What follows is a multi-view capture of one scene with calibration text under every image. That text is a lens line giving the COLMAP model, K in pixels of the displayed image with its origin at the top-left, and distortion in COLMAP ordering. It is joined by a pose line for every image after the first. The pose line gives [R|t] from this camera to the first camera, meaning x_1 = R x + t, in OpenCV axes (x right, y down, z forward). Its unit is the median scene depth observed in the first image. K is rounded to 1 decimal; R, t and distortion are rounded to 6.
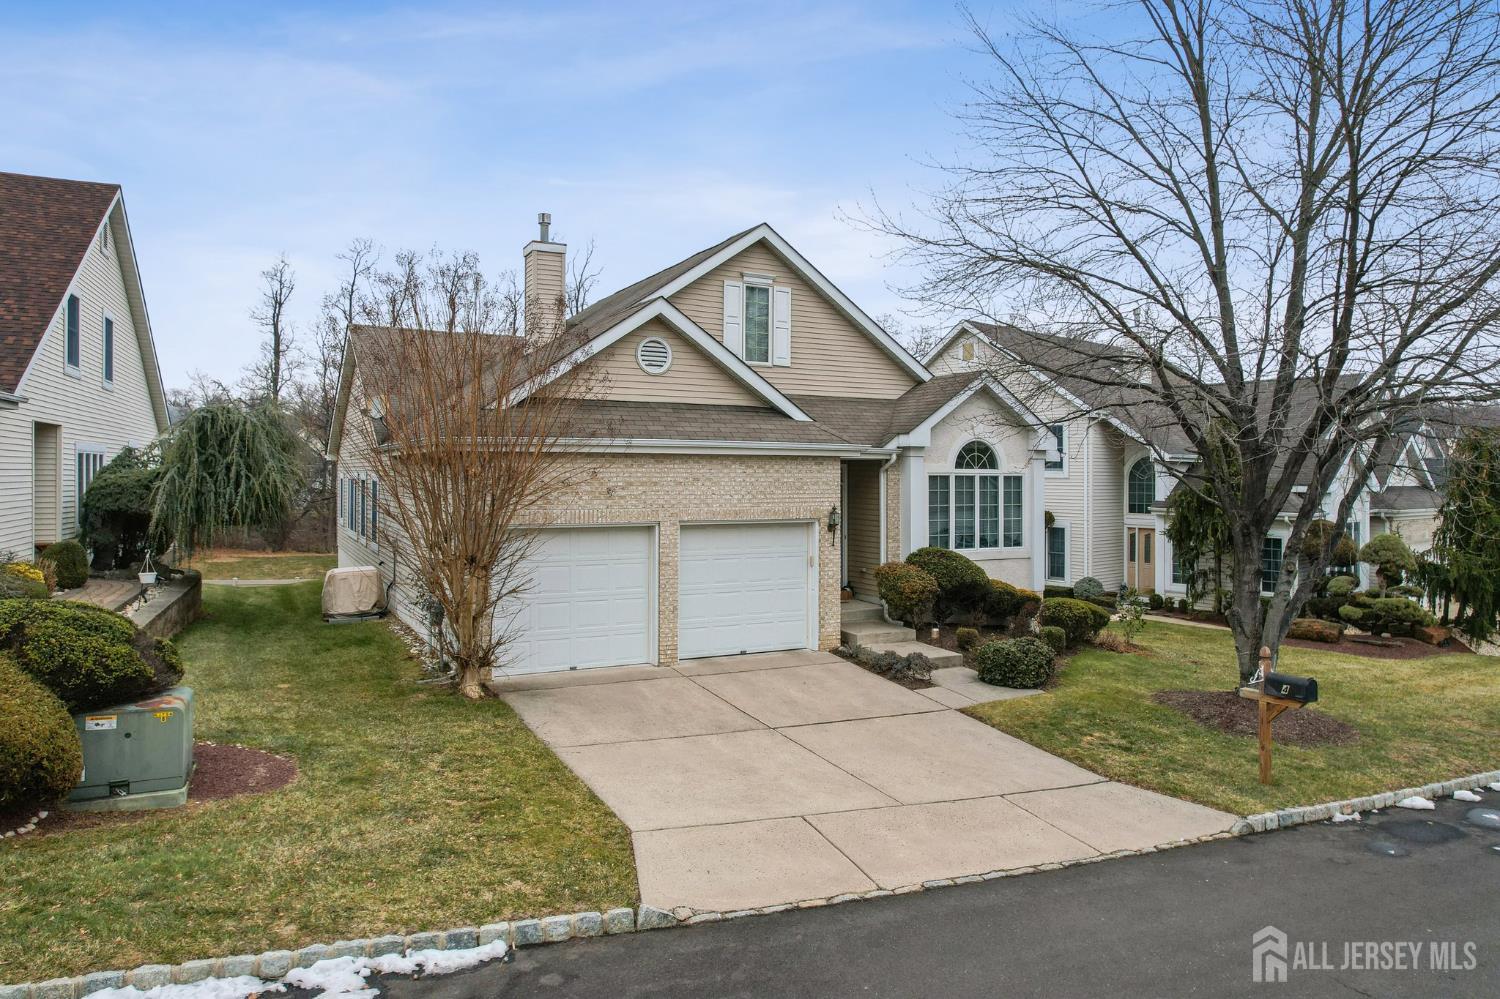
lens RADIAL K [[952.0, 0, 745.0], [0, 952.0, 486.1], [0, 0, 1]] dist [-0.090366, 0.084142]
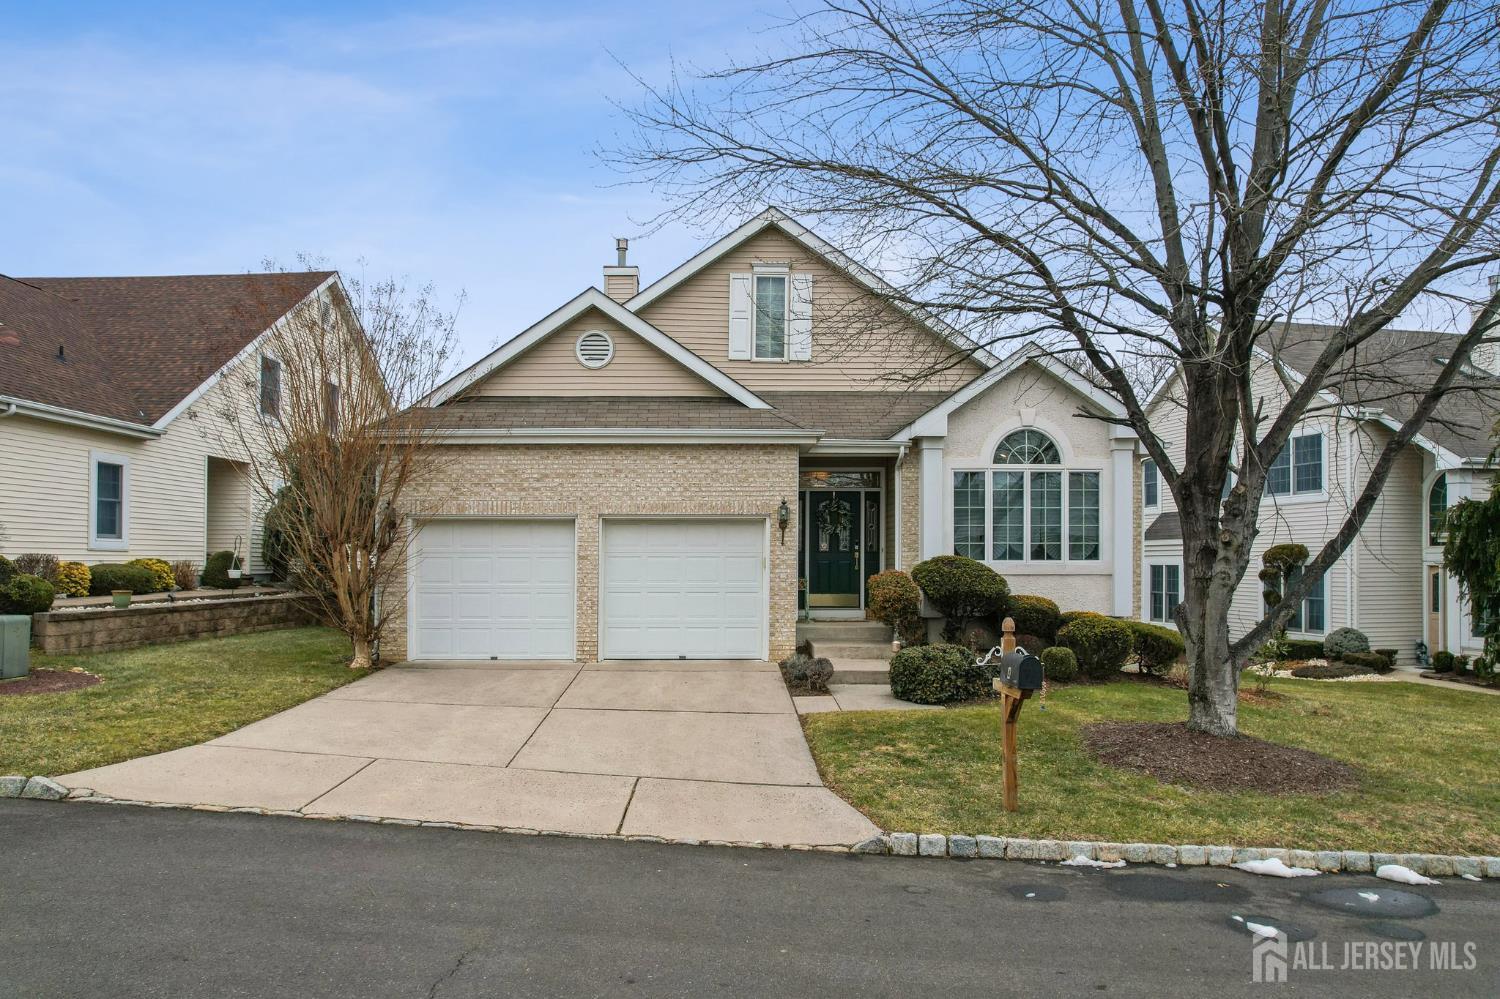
lens RADIAL K [[974.5, 0, 721.6], [0, 974.5, 573.9], [0, 0, 1]] dist [-0.098195, 0.121892]
pose [[0.894346, -0.000390, -0.447375, 0.478292], [0.000945, 0.999999, 0.001018, 0.095380], [0.447374, -0.001333, 0.894346, 0.165554]]
